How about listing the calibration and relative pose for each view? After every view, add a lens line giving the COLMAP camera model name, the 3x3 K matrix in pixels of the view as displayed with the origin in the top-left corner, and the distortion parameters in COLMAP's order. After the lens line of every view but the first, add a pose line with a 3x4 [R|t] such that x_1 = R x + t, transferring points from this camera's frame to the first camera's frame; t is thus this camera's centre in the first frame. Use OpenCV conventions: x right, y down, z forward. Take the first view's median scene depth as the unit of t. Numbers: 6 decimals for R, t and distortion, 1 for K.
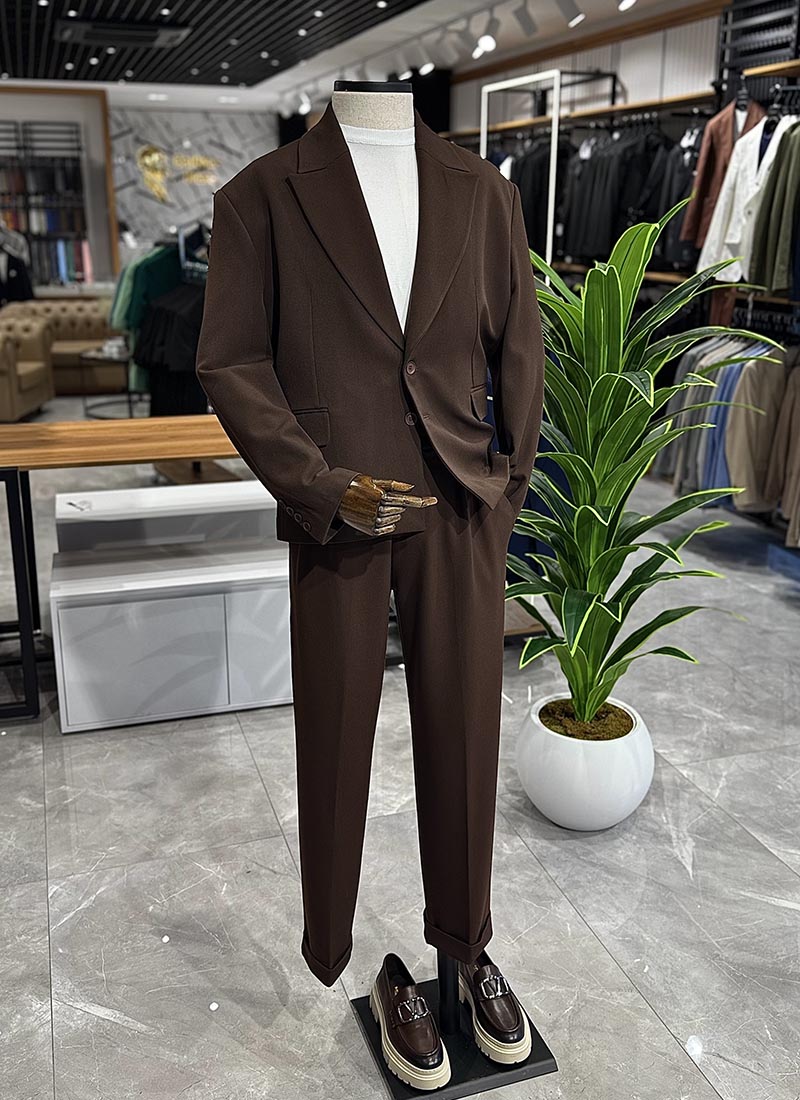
lens RADIAL K [[1110.7, 0, 400.7], [0, 1110.7, 538.7], [0, 0, 1]] dist [0.136609, -0.342884]
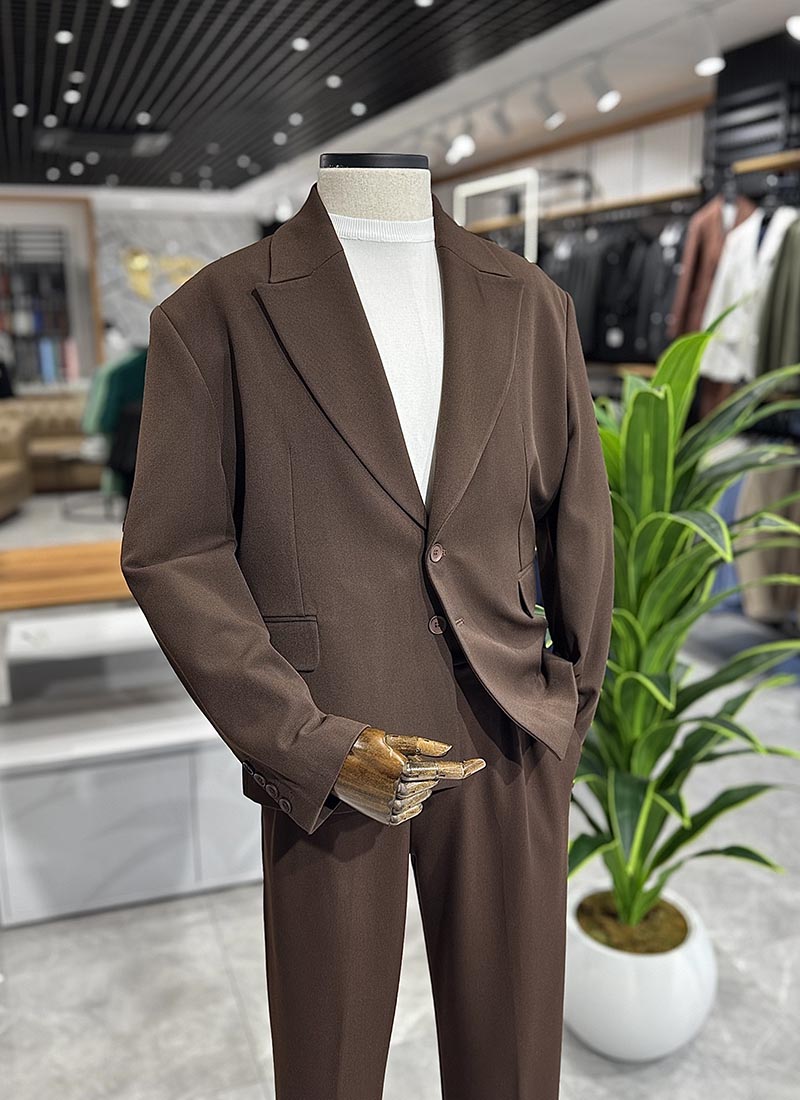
lens RADIAL K [[1072.7, 0, 401.2], [0, 1072.7, 519.5], [0, 0, 1]] dist [0.006257, -0.023724]
pose [[0.999628, -0.017190, 0.021169, -0.008576], [0.018955, 0.996098, -0.086193, -0.038595], [-0.019605, 0.086562, 0.996054, 0.111862]]
